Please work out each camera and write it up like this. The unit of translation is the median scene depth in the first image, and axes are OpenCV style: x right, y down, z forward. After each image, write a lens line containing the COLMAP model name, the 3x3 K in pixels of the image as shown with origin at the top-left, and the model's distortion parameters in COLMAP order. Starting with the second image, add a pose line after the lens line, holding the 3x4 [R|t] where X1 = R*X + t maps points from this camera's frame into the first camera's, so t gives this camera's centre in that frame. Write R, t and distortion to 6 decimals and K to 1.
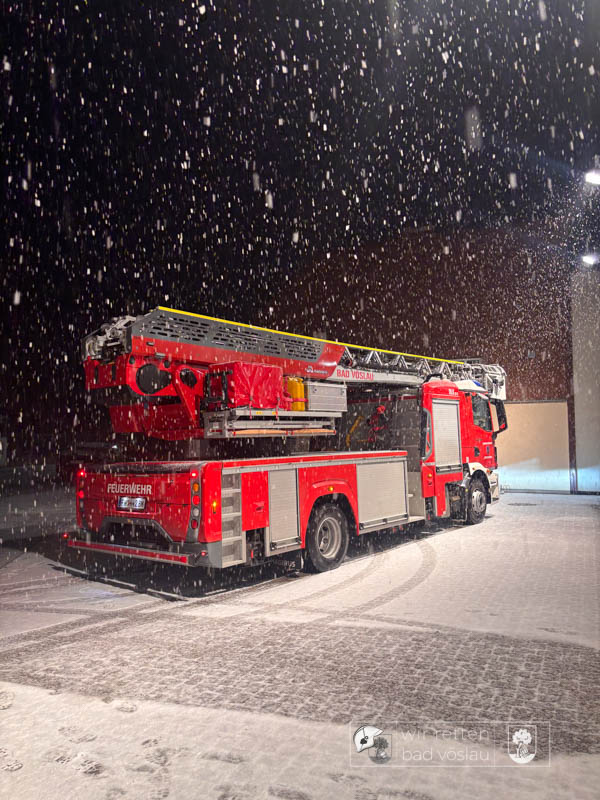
lens RADIAL K [[590.7, 0, 300.0], [0, 590.7, 400.0], [0, 0, 1]] dist [0.007893, 0.001786]
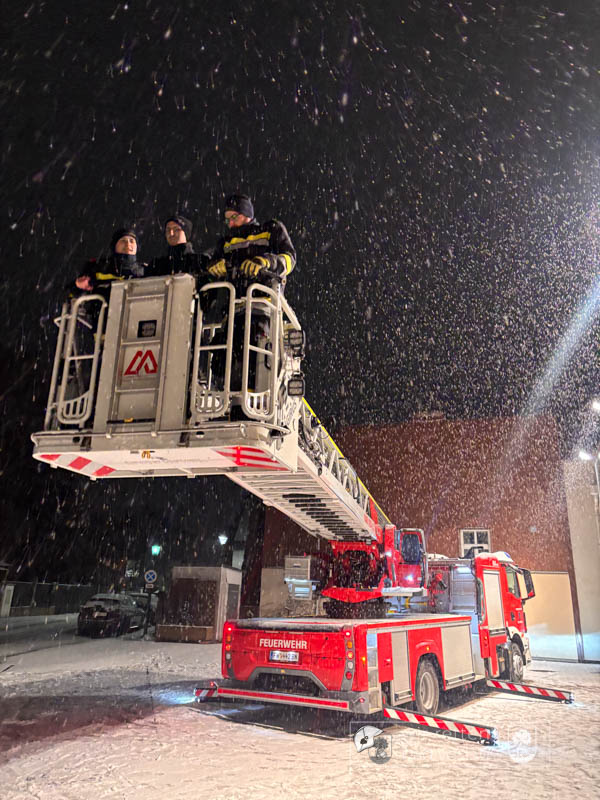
lens RADIAL K [[590.7, 0, 300.0], [0, 590.7, 400.0], [0, 0, 1]] dist [0.007893, 0.001786]
pose [[0.996840, 0.054184, 0.058083, -0.287366], [-0.038641, 0.969659, -0.241388, -0.038852], [-0.069400, 0.238381, 0.968689, -0.269310]]
